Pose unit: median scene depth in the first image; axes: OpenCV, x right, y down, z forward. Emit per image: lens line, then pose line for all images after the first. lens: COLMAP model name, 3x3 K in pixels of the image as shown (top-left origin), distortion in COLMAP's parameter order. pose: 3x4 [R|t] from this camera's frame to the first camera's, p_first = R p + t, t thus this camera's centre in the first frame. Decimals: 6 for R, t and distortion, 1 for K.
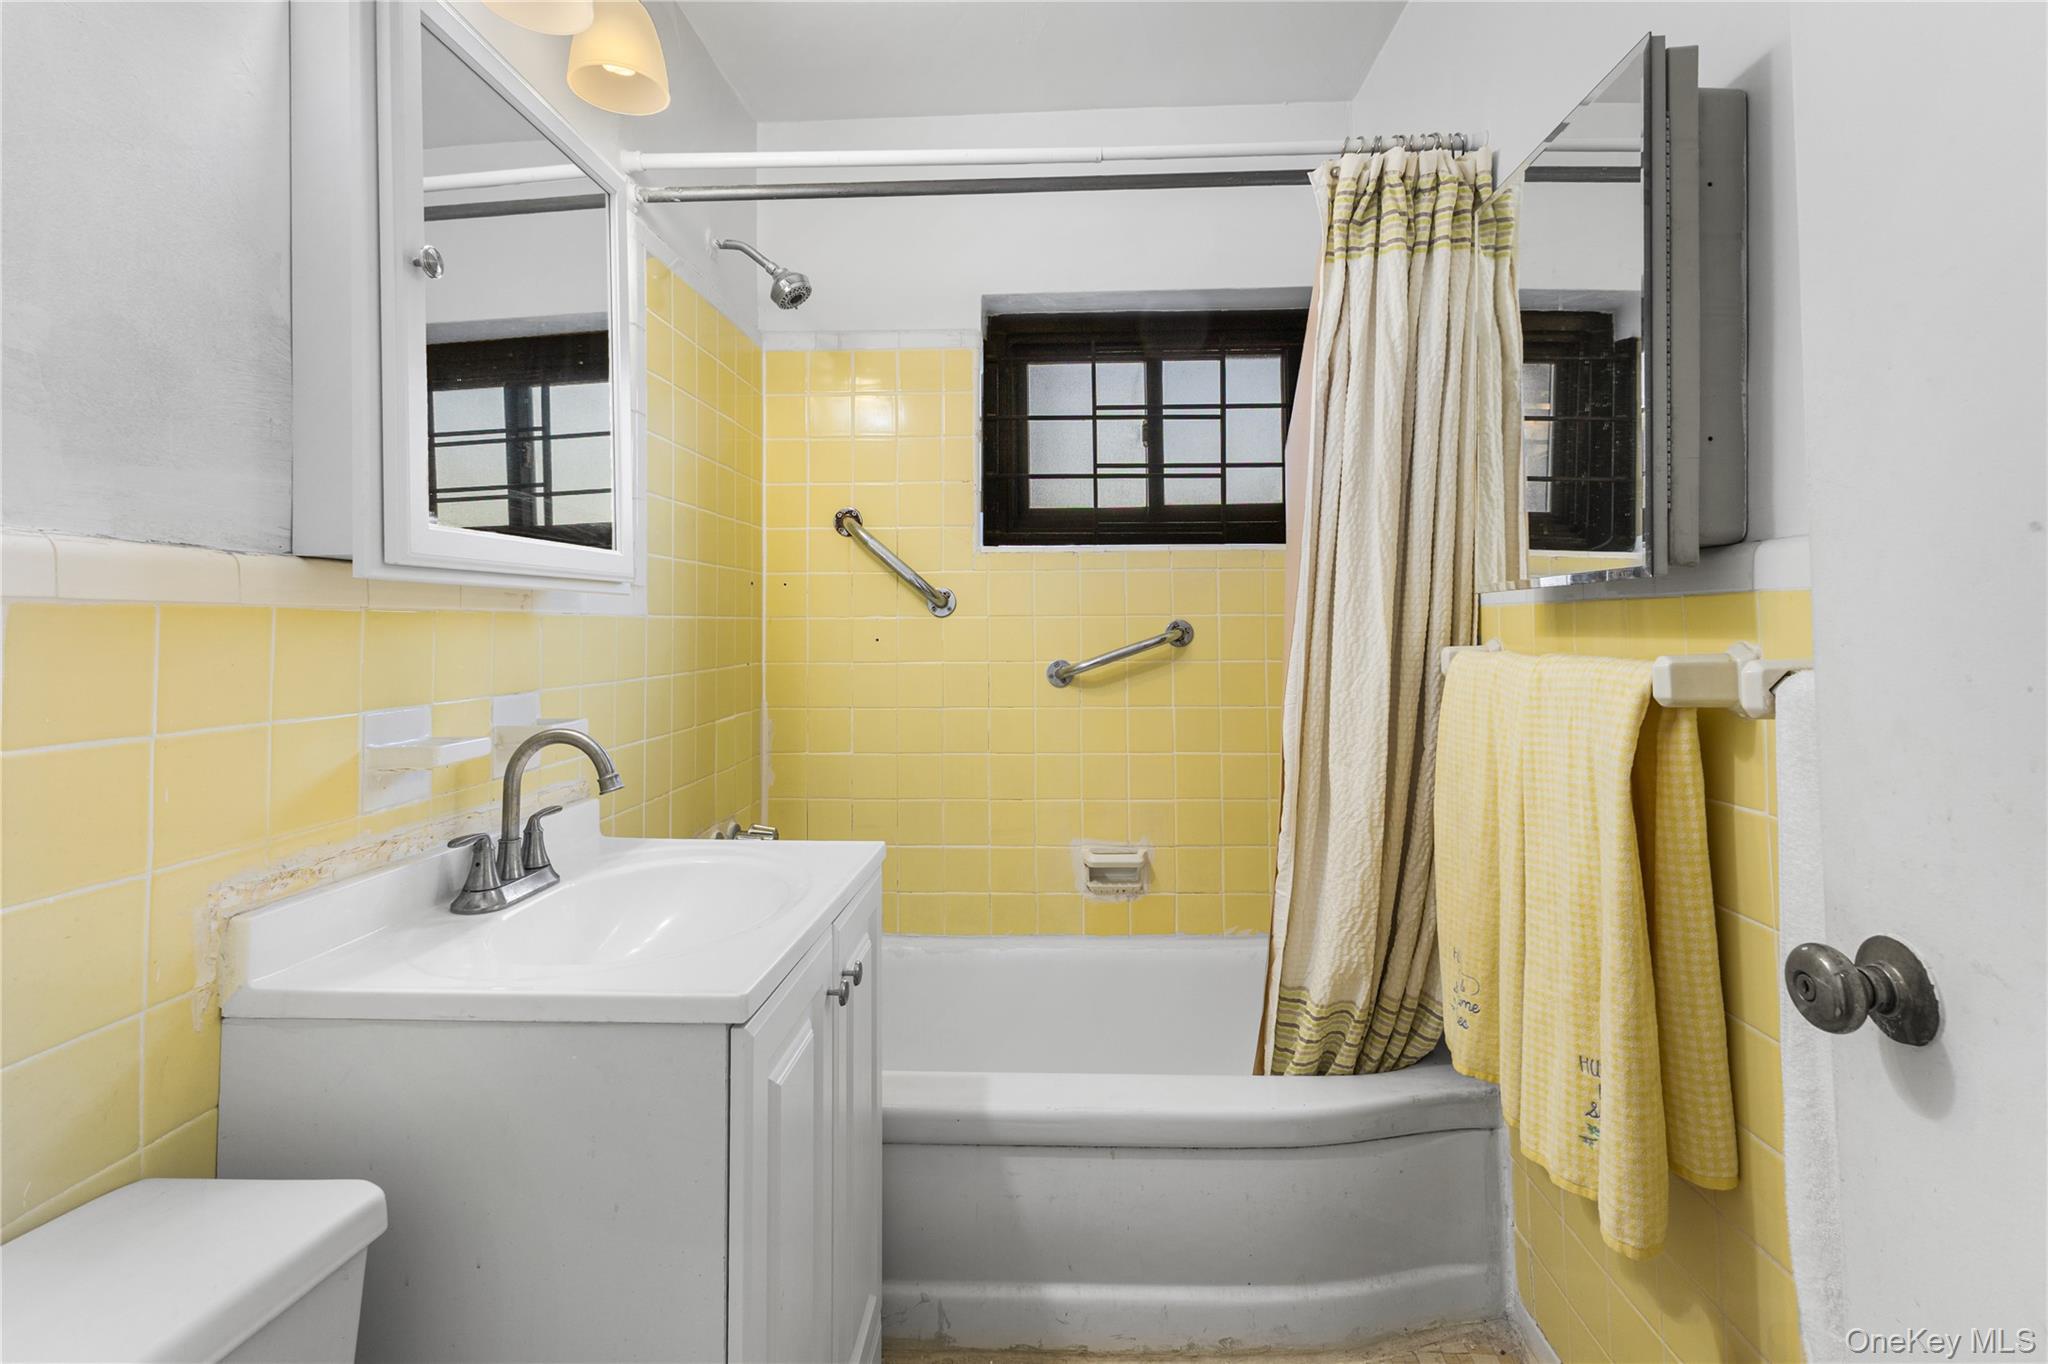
lens RADIAL K [[915.2, 0, 1024.0], [0, 915.2, 682.0], [0, 0, 1]] dist [-0.000284, 0.001136]
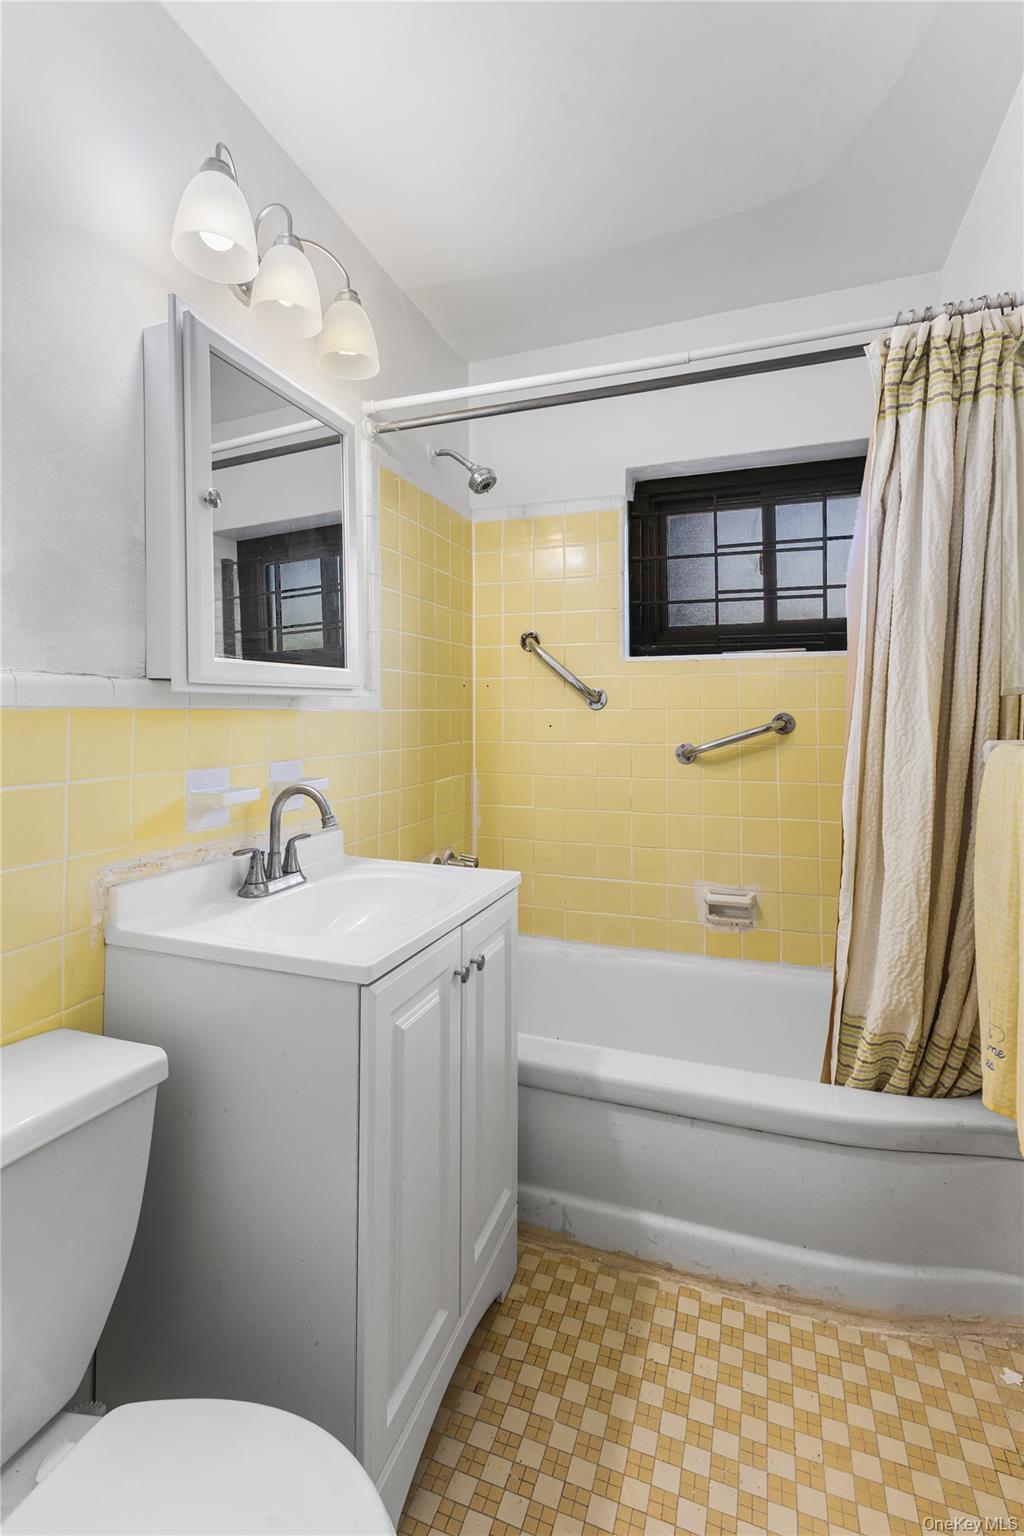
lens RADIAL K [[686.4, 0, 512.6], [0, 686.4, 761.9], [0, 0, 1]] dist [-0.000284, 0.001136]
pose [[0.953902, 0.026891, -0.298912, 0.135953], [-0.022828, 0.999594, 0.017075, -0.011667], [0.299250, -0.009464, 0.954128, -0.008216]]
